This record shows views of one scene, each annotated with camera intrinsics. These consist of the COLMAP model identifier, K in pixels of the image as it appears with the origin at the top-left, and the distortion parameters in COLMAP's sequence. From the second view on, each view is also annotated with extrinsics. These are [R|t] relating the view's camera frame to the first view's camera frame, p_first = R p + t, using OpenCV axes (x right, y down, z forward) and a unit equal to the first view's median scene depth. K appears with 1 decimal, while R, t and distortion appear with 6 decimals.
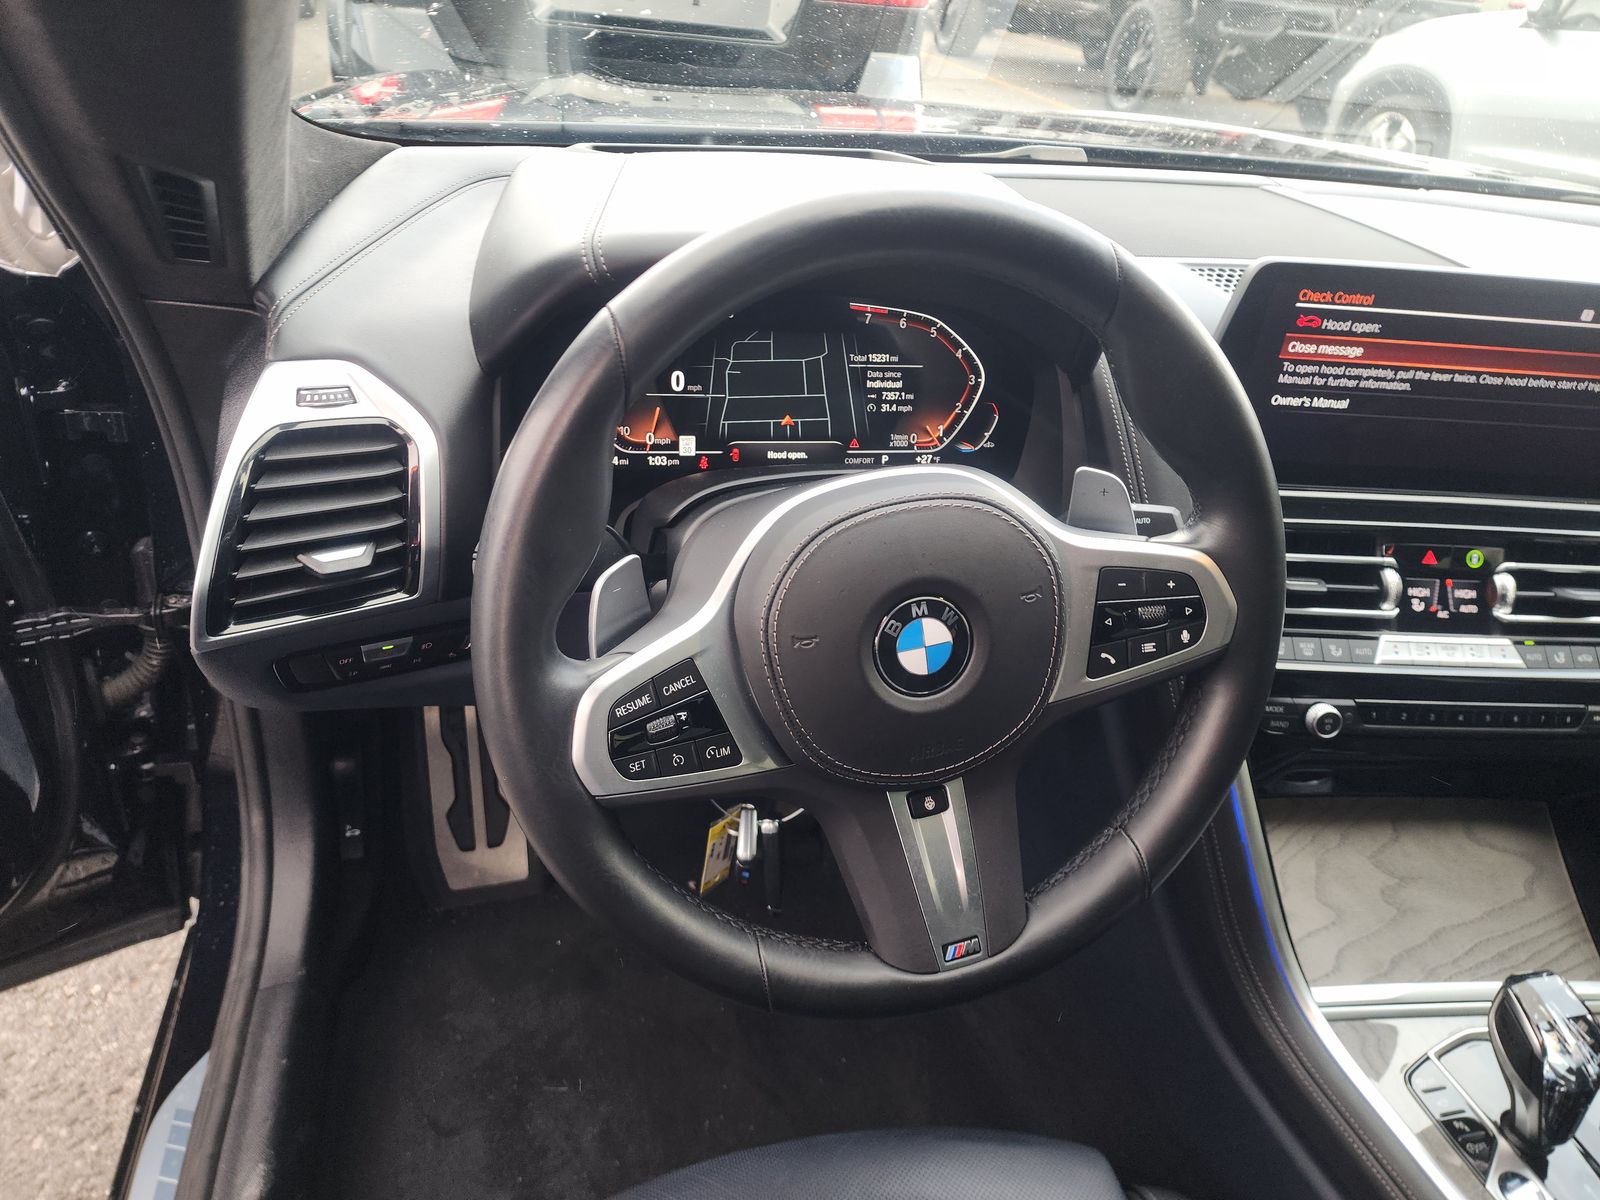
lens RADIAL K [[1056.7, 0, 766.1], [0, 1056.7, 603.2], [0, 0, 1]] dist [0.060844, -0.065344]
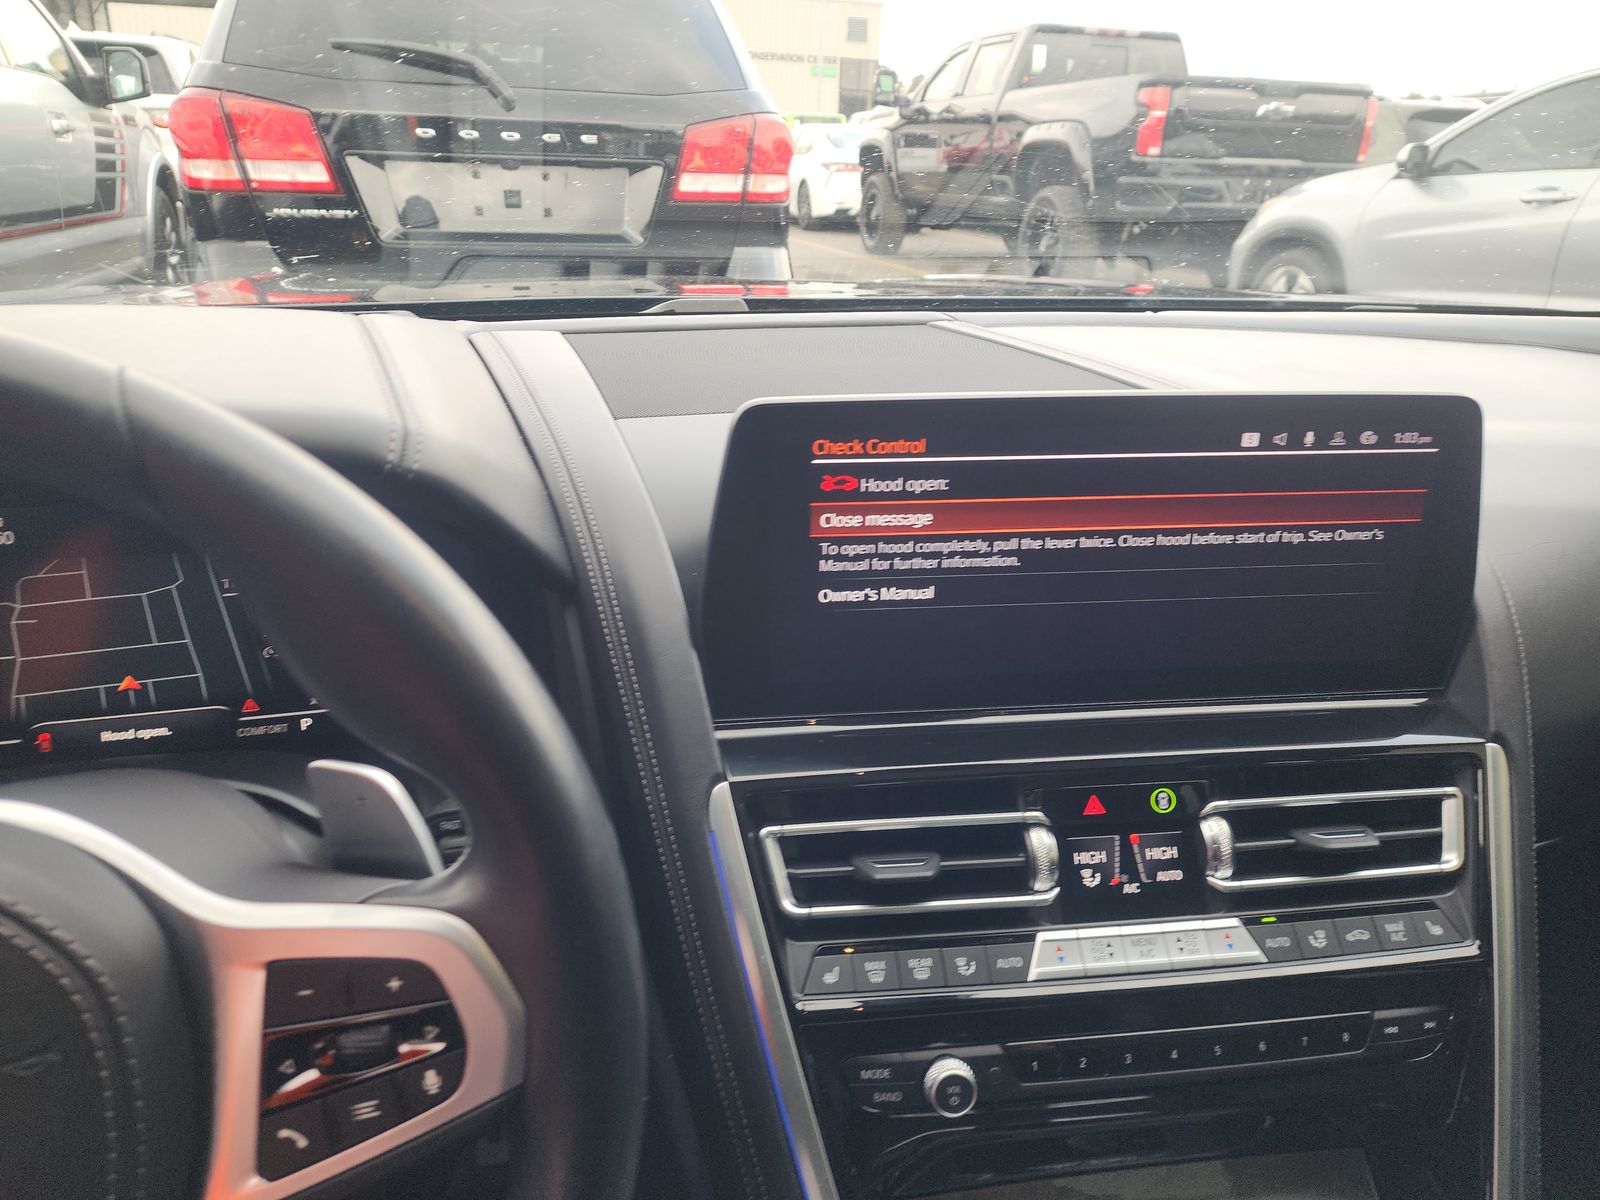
lens RADIAL K [[1083.2, 0, 771.9], [0, 1083.2, 600.7], [0, 0, 1]] dist [0.052533, -0.075193]
pose [[0.995934, -0.086362, 0.025642, 0.413514], [0.089514, 0.980743, -0.173583, -0.067992], [-0.010158, 0.175172, 0.984485, 0.308990]]
